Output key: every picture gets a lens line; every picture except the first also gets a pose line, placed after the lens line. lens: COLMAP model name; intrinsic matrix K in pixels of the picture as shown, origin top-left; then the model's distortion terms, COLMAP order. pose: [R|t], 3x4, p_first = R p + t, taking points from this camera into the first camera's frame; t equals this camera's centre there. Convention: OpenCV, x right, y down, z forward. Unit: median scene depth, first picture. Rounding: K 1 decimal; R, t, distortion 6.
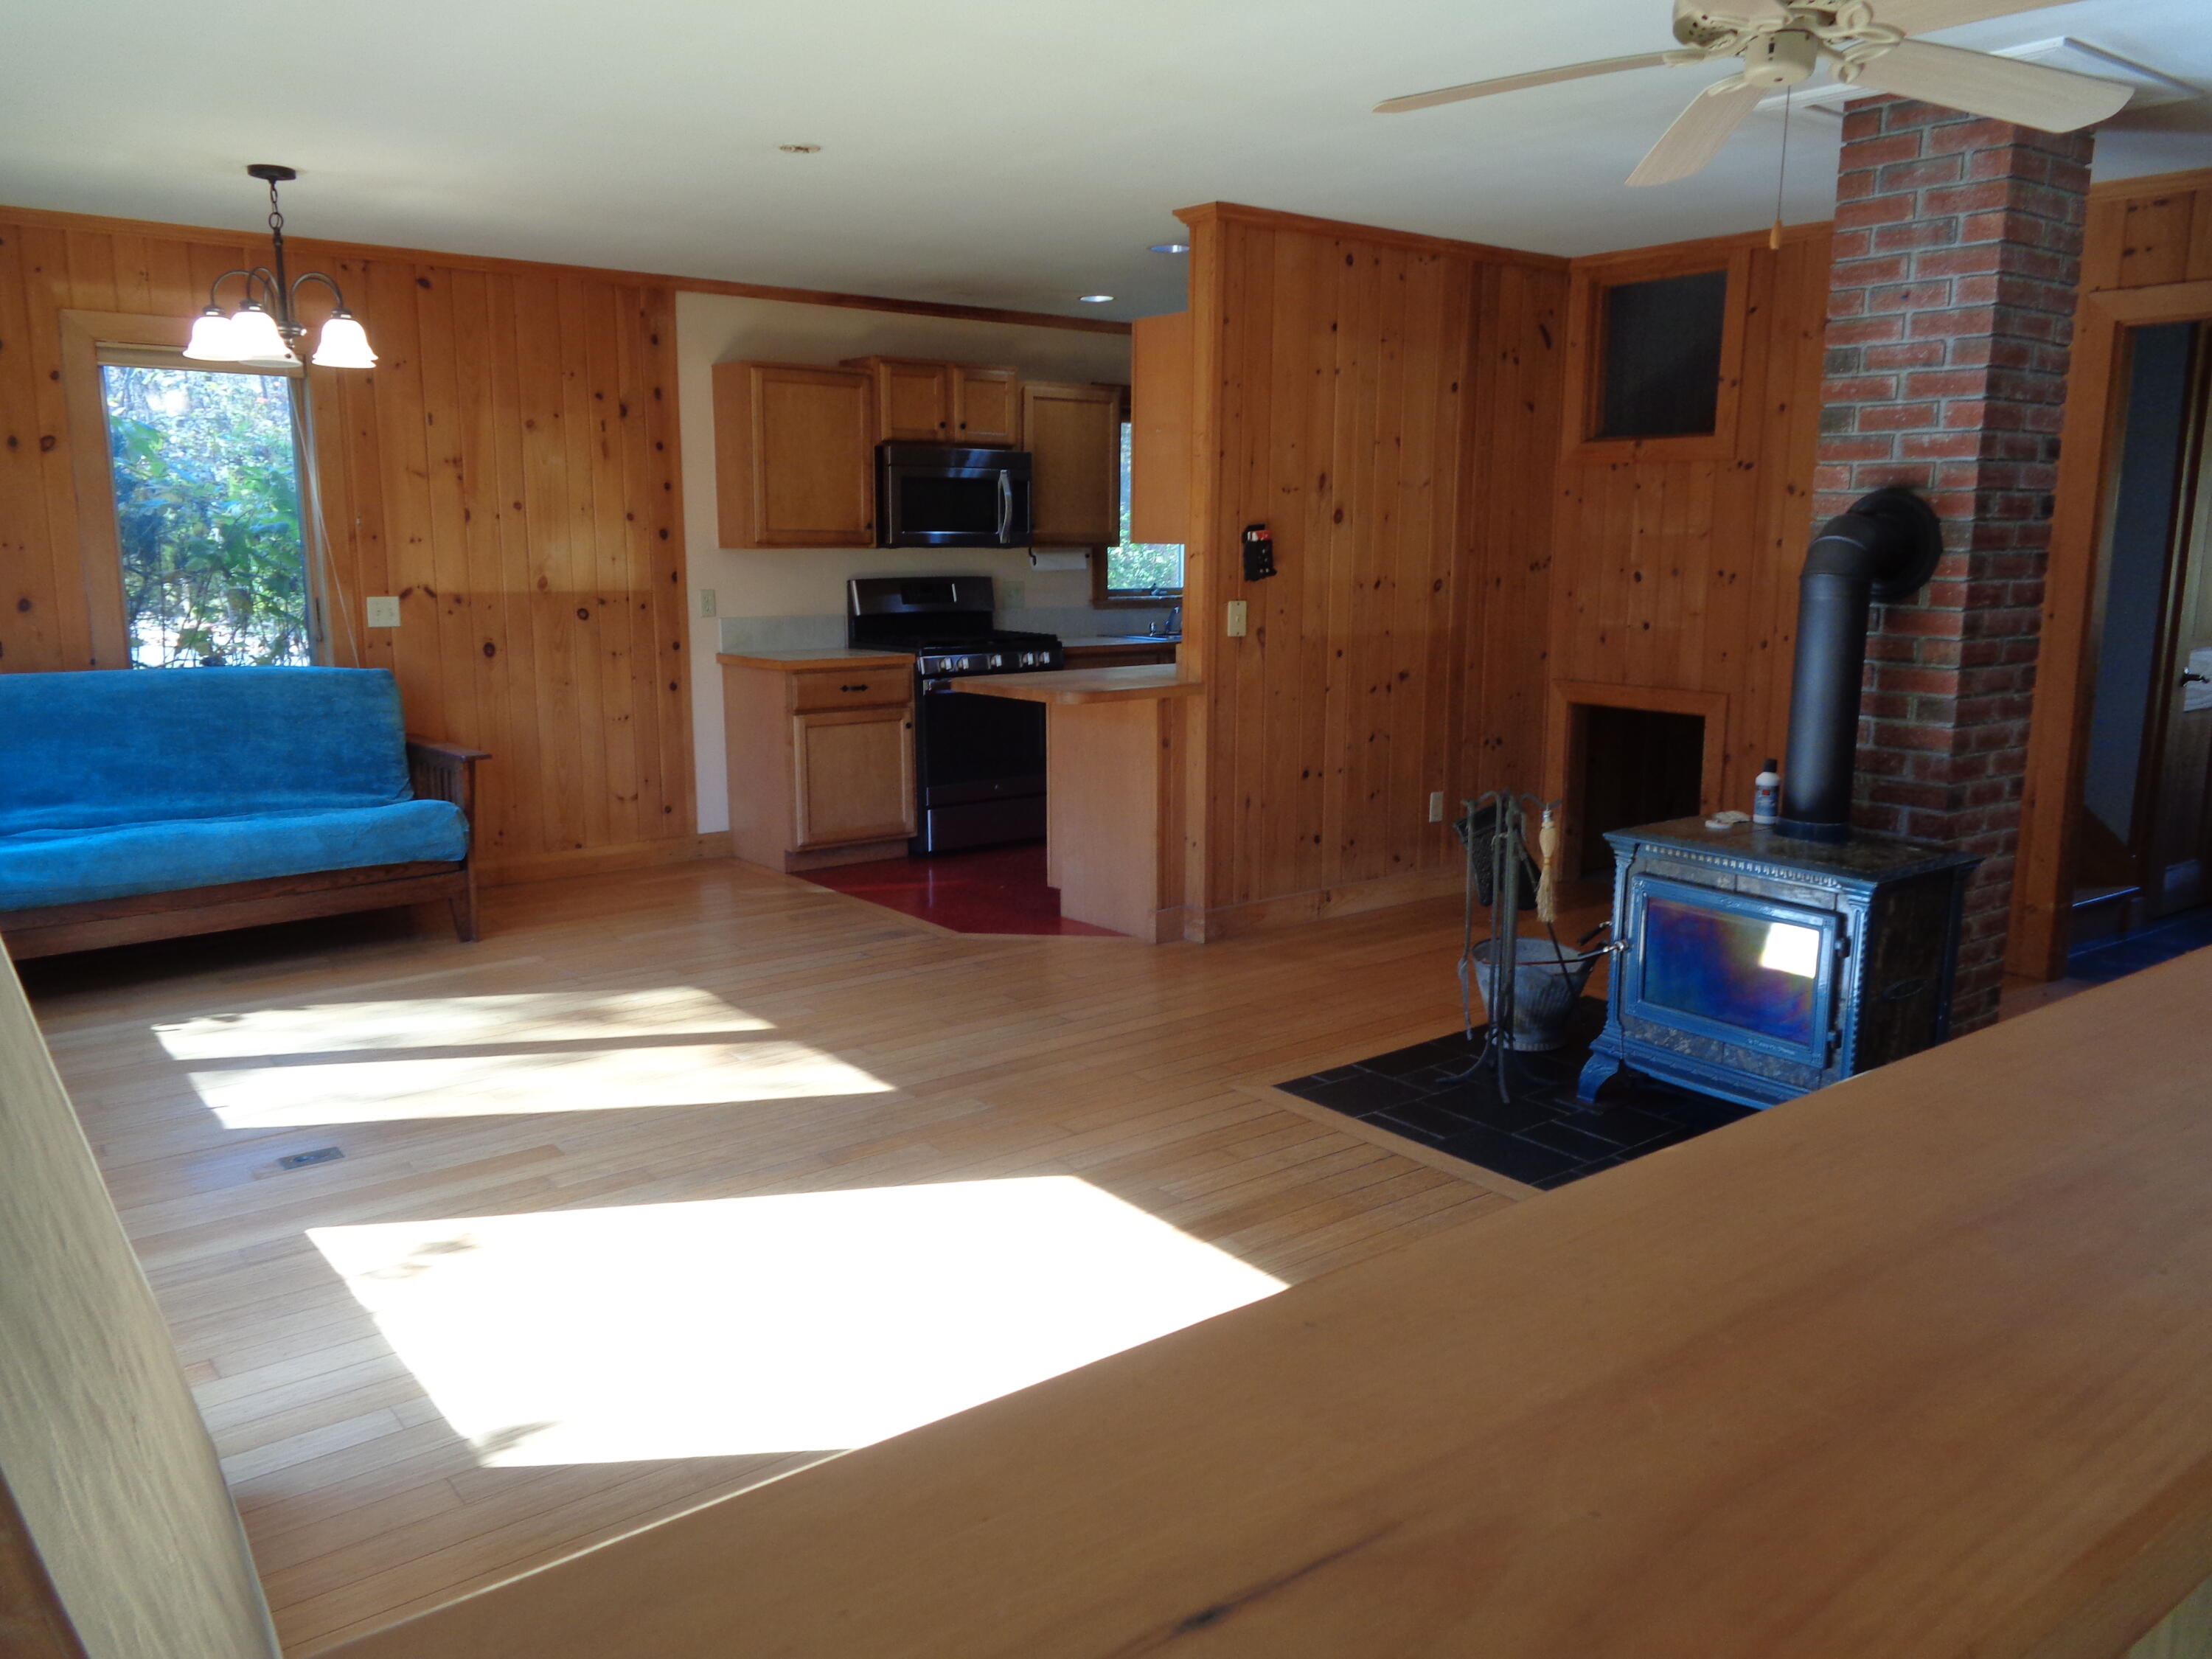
lens RADIAL K [[1694.9, 0, 1113.3], [0, 1694.9, 828.6], [0, 0, 1]] dist [0.010139, 0.003862]
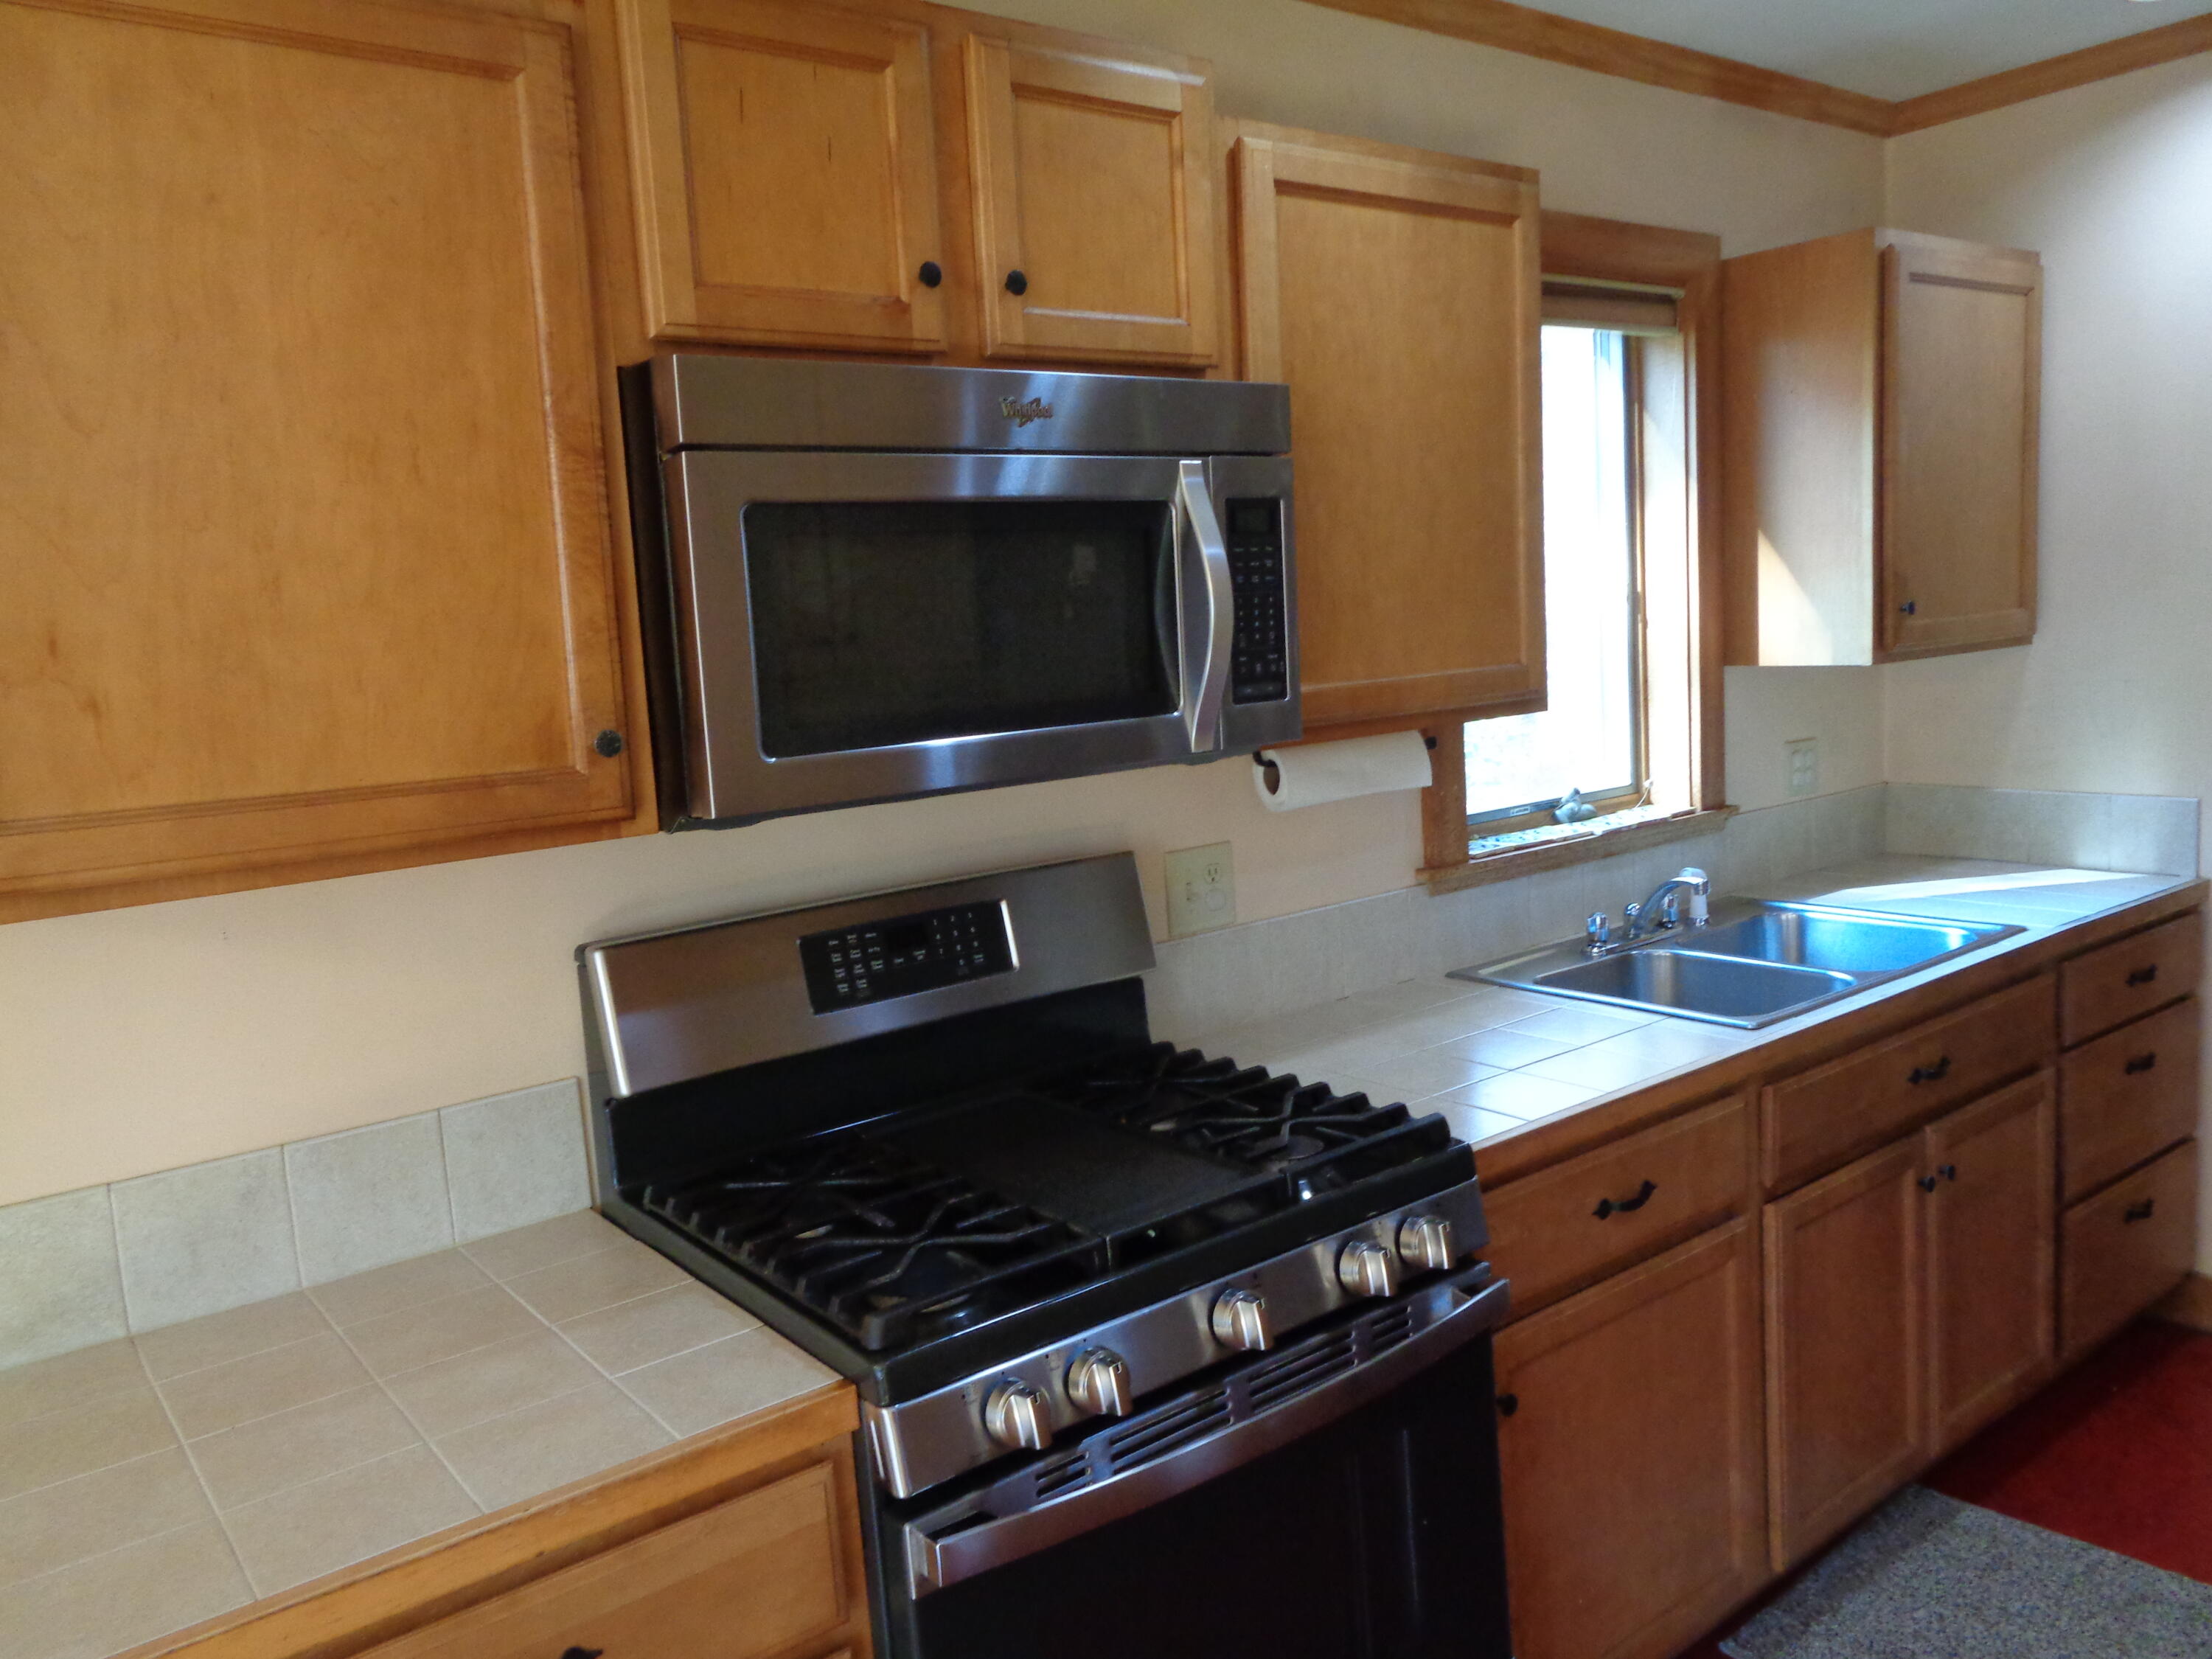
lens RADIAL K [[1694.9, 0, 1103.8], [0, 1694.9, 818.6], [0, 0, 1]] dist [0.010139, 0.003862]
pose [[0.998365, -0.056200, -0.010475, -0.084288], [0.055763, 0.997716, -0.038116, -0.164506], [0.012593, 0.037470, 0.999218, 0.824095]]
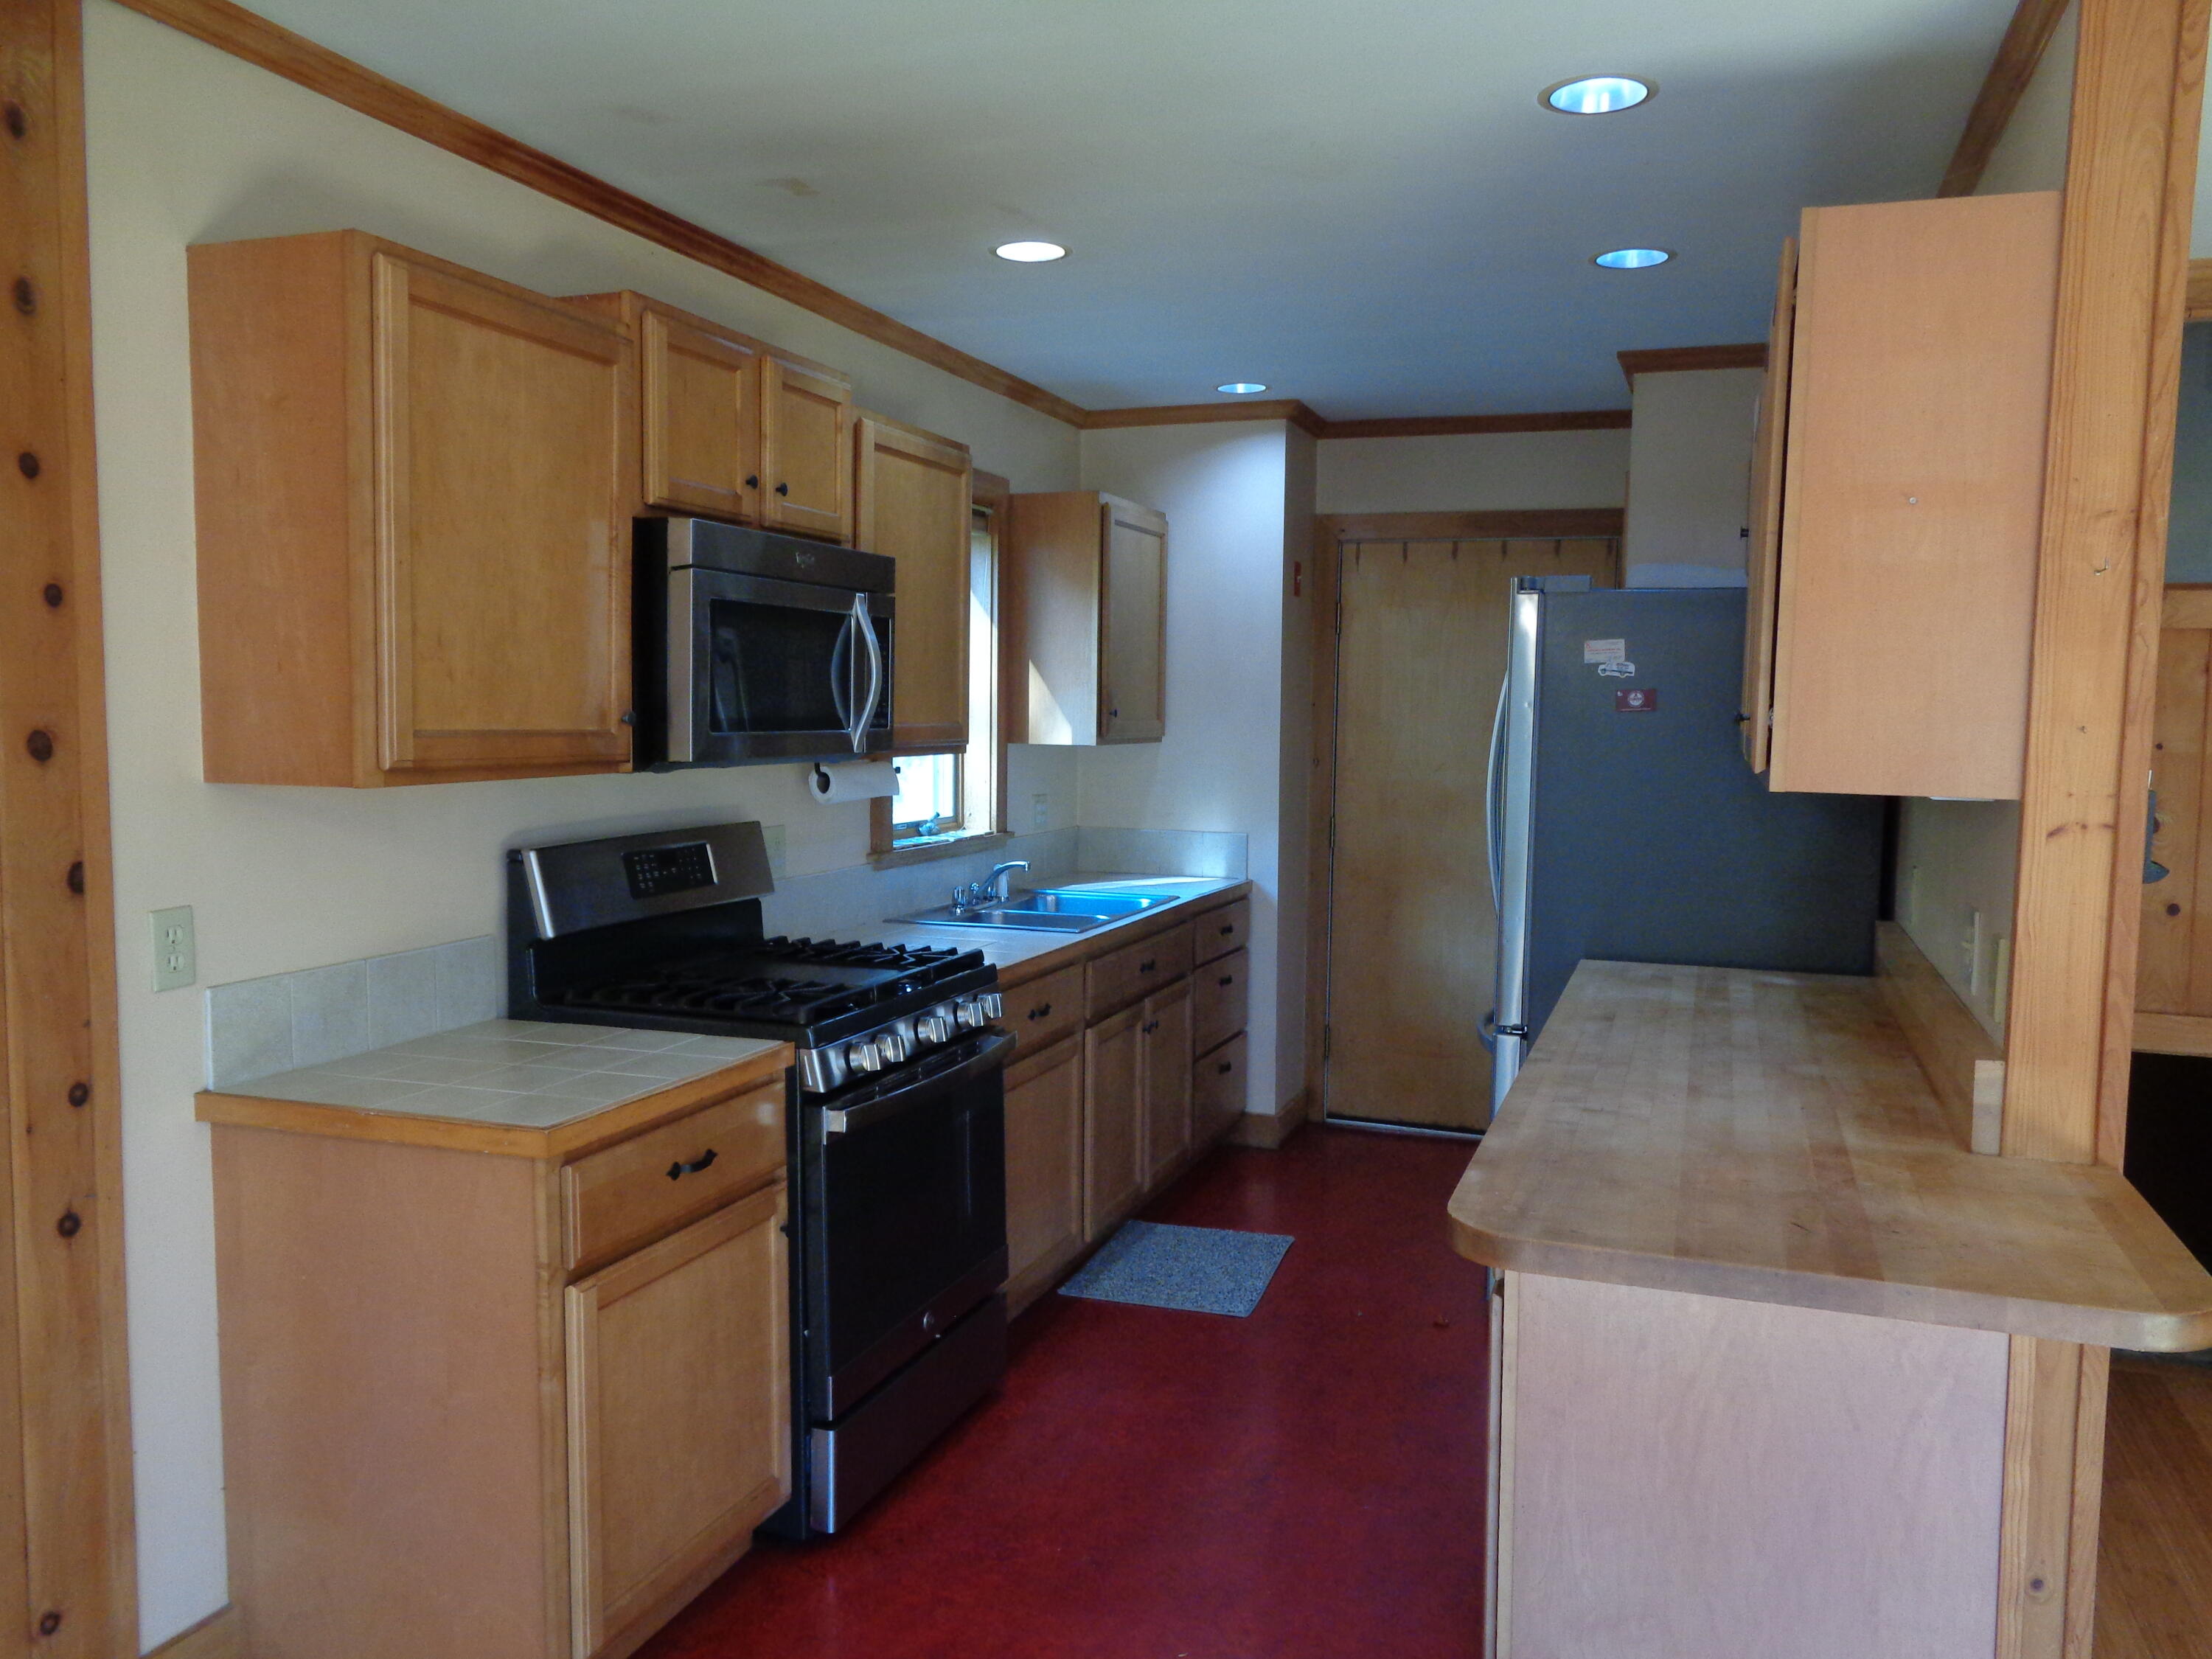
lens RADIAL K [[1694.9, 0, 1130.7], [0, 1694.9, 829.0], [0, 0, 1]] dist [0.010139, 0.003862]
pose [[0.846227, -0.029149, 0.532025, -0.265895], [0.076401, 0.994822, -0.067017, -0.123622], [-0.527317, 0.097359, 0.844072, 0.639962]]
